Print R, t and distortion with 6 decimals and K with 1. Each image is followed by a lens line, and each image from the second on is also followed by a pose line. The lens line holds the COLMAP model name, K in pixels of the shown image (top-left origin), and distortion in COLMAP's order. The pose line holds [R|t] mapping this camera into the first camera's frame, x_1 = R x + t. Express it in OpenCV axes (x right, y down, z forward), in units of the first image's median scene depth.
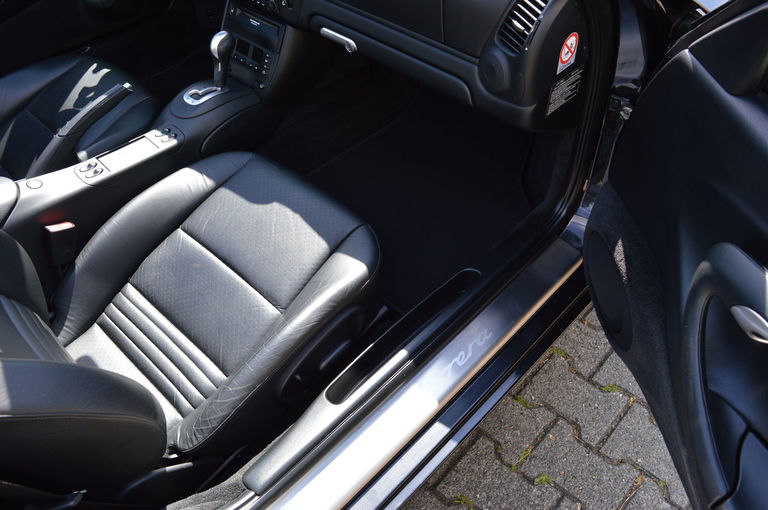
lens RADIAL K [[646.0, 0, 378.9], [0, 646.0, 255.2], [0, 0, 1]] dist [-0.072607, -0.010981]
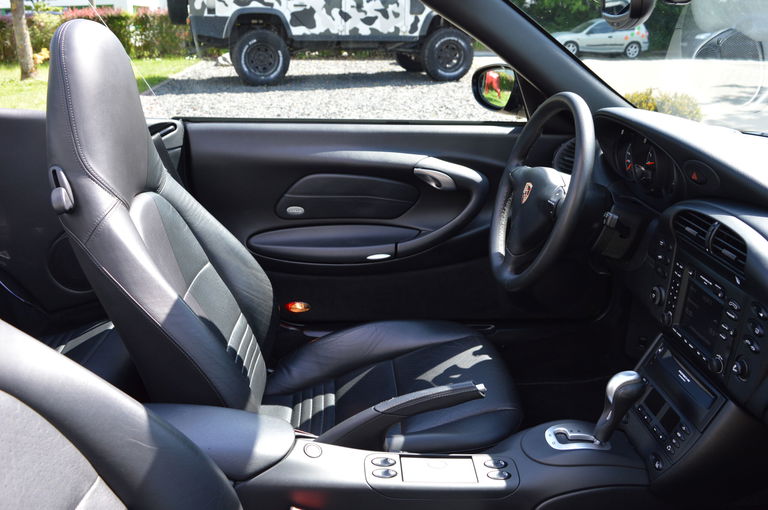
lens RADIAL K [[646.0, 0, 383.7], [0, 646.0, 248.7], [0, 0, 1]] dist [-0.072607, -0.010981]
pose [[0.735581, 0.250991, -0.629225, -0.036381], [-0.510368, 0.816106, -0.271099, -0.125041], [0.445471, 0.520552, 0.728410, 0.279029]]
